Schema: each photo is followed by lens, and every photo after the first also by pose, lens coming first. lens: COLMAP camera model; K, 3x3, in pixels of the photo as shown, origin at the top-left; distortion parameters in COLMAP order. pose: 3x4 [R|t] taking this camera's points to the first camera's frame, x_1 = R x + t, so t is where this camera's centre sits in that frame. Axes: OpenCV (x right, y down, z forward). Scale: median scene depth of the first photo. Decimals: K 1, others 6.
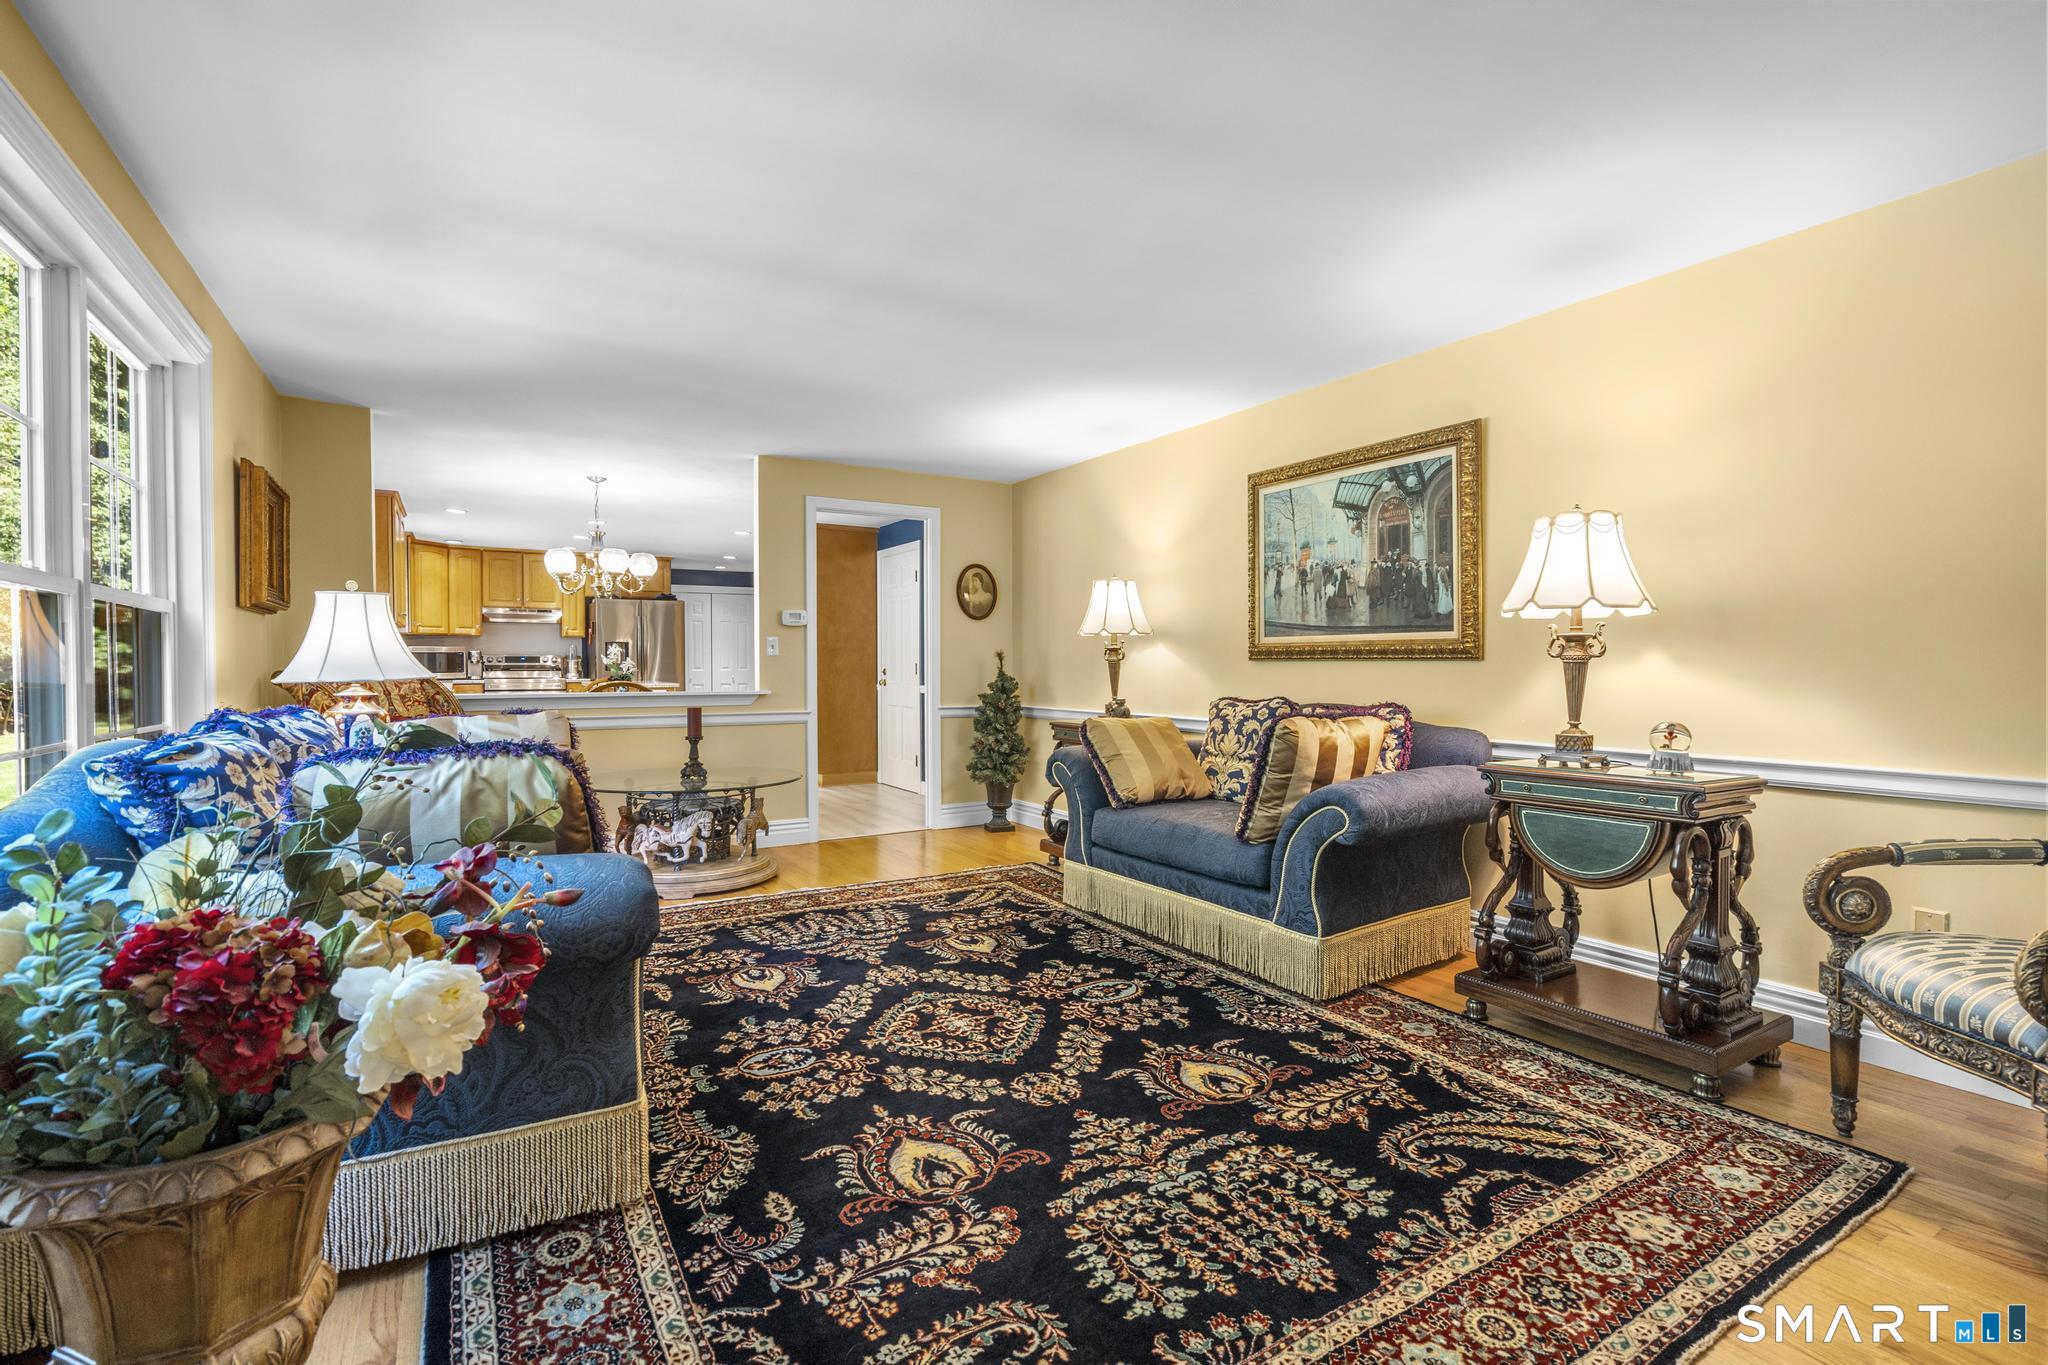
lens RADIAL K [[923.8, 0, 1031.7], [0, 923.8, 681.6], [0, 0, 1]] dist [-0.008677, 0.006580]
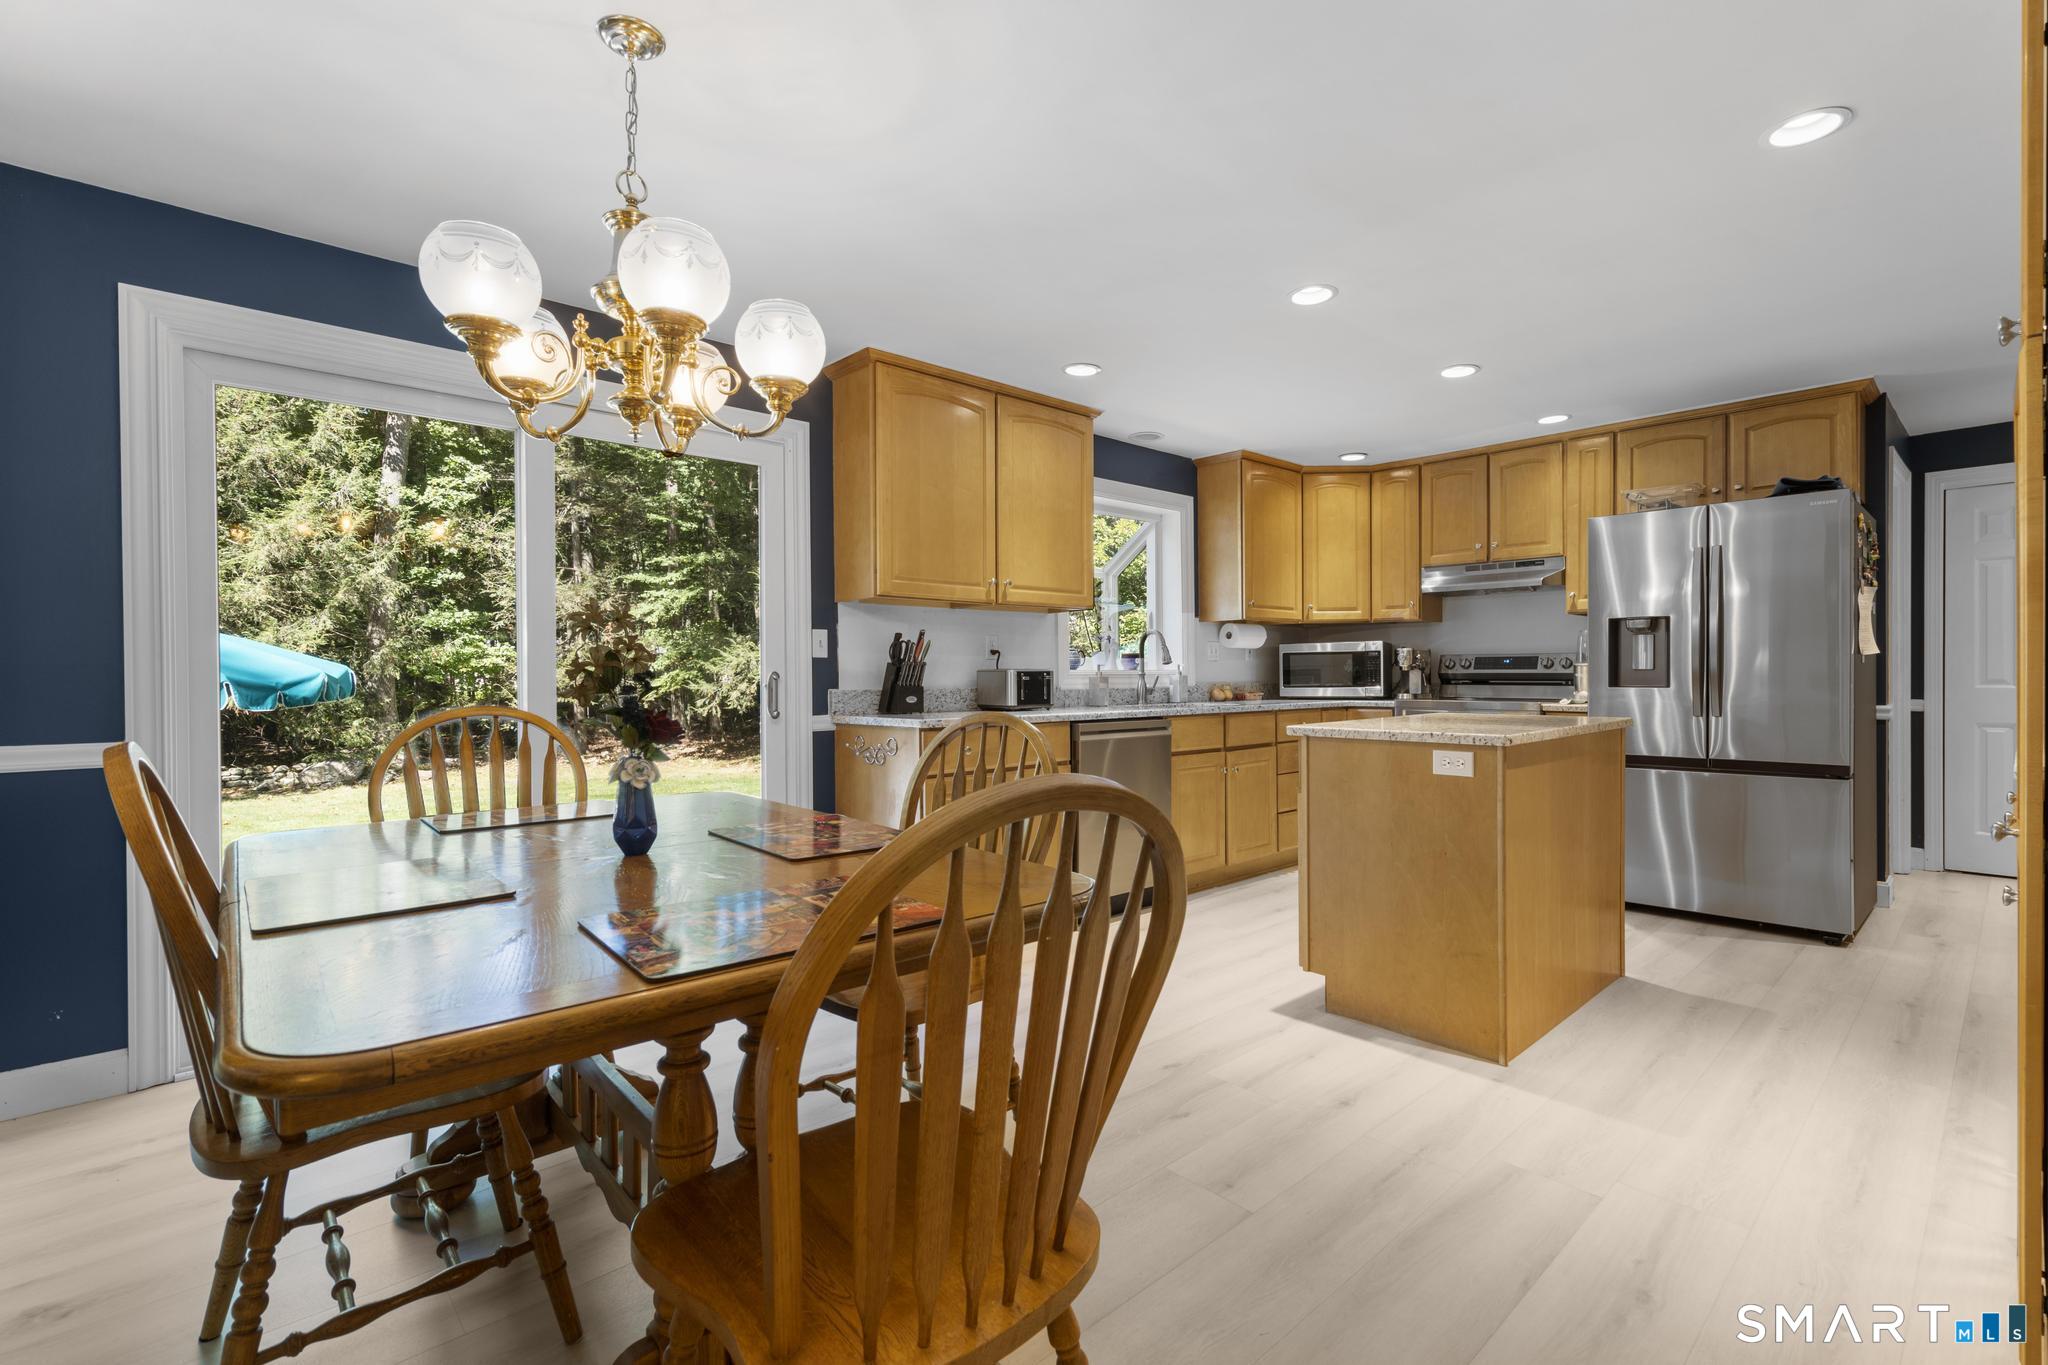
lens RADIAL K [[923.8, 0, 1031.7], [0, 923.8, 681.6], [0, 0, 1]] dist [-0.008677, 0.006580]
pose [[0.181367, 0.005631, -0.983399, -0.302660], [-0.018138, 0.999833, 0.002380, -0.032461], [0.983248, 0.017405, 0.181438, 2.136444]]
